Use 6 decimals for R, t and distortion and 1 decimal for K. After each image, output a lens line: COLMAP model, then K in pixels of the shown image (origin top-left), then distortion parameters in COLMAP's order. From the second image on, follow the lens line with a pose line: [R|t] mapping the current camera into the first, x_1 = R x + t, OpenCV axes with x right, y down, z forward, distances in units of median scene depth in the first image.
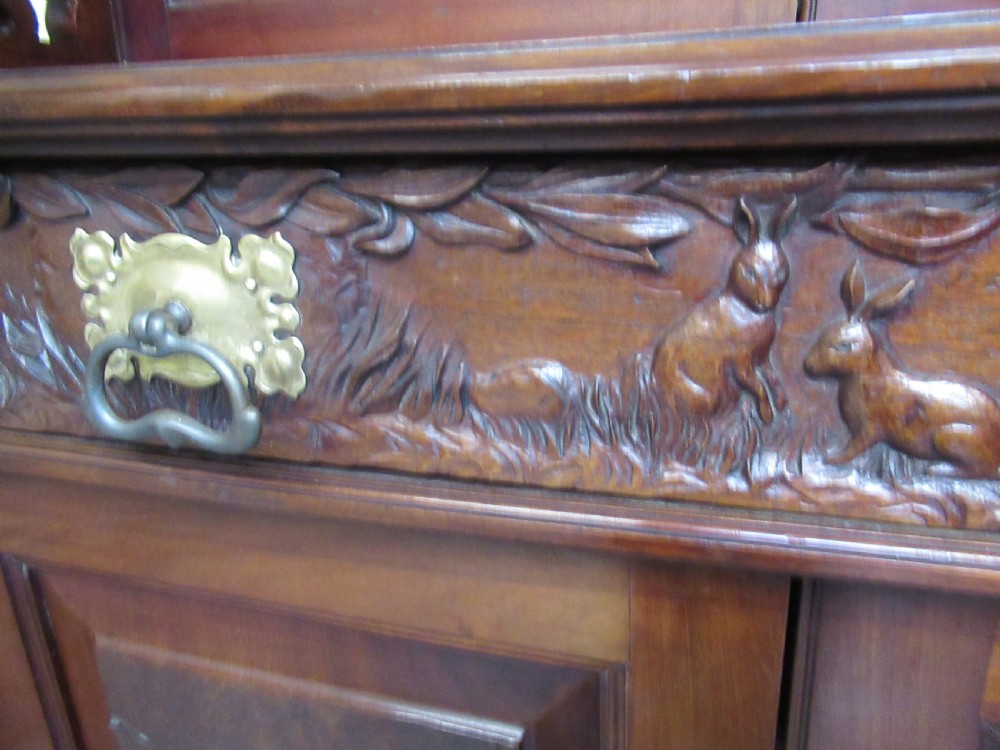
lens RADIAL K [[755.6, 0, 500.0], [0, 755.6, 375.0], [0, 0, 1]] dist [0.002476, -0.002438]
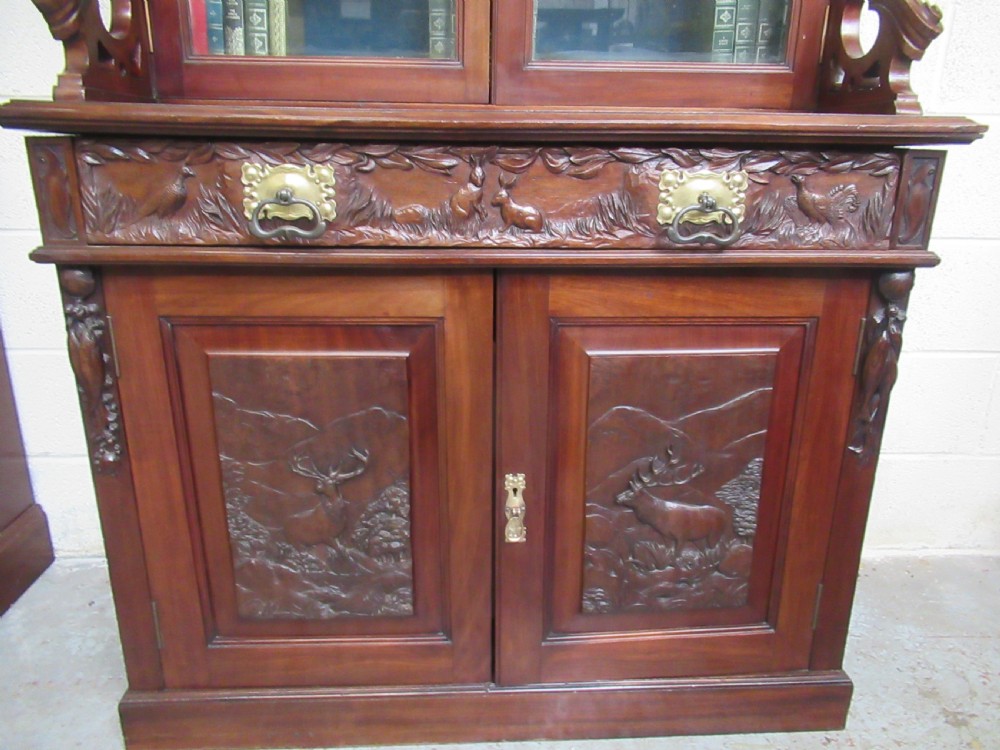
lens RADIAL K [[755.6, 0, 500.0], [0, 755.6, 375.0], [0, 0, 1]] dist [0.002476, -0.002438]
pose [[0.941127, -0.063570, 0.332021, -0.733802], [0.067601, 0.997712, -0.000595, 0.740230], [-0.331224, 0.023005, 0.943272, -2.179300]]
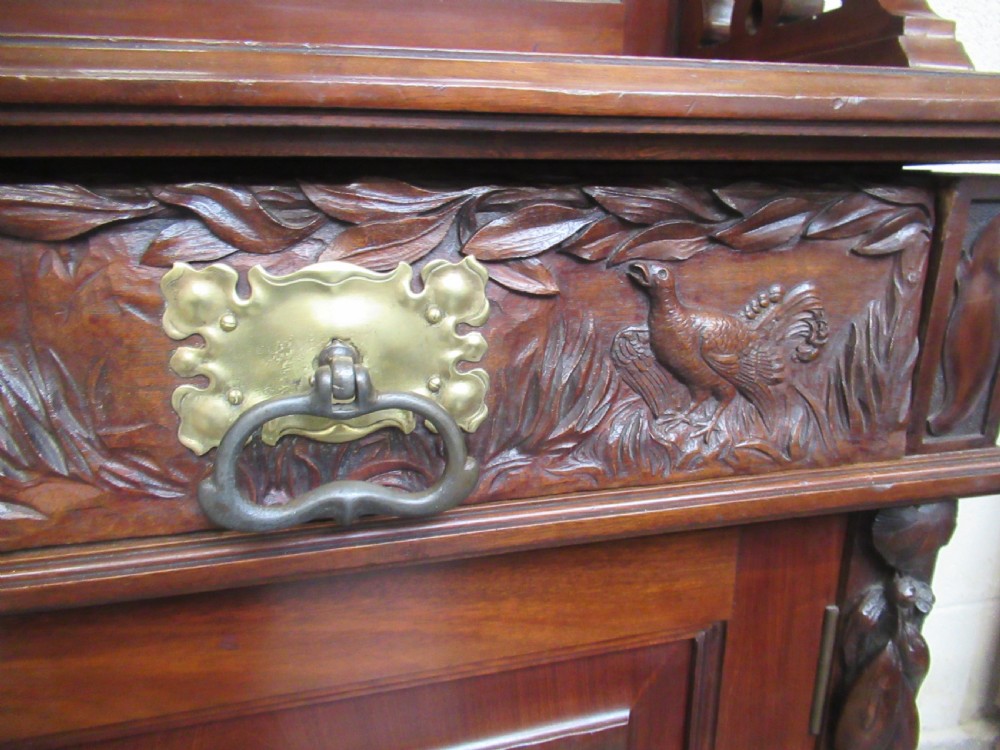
lens RADIAL K [[755.6, 0, 500.0], [0, 755.6, 375.0], [0, 0, 1]] dist [0.002476, -0.002438]
pose [[0.859861, -0.108217, 0.498927, 0.952068], [0.133909, 0.990867, -0.015864, 0.091408], [-0.492653, 0.080452, 0.866499, -0.280927]]
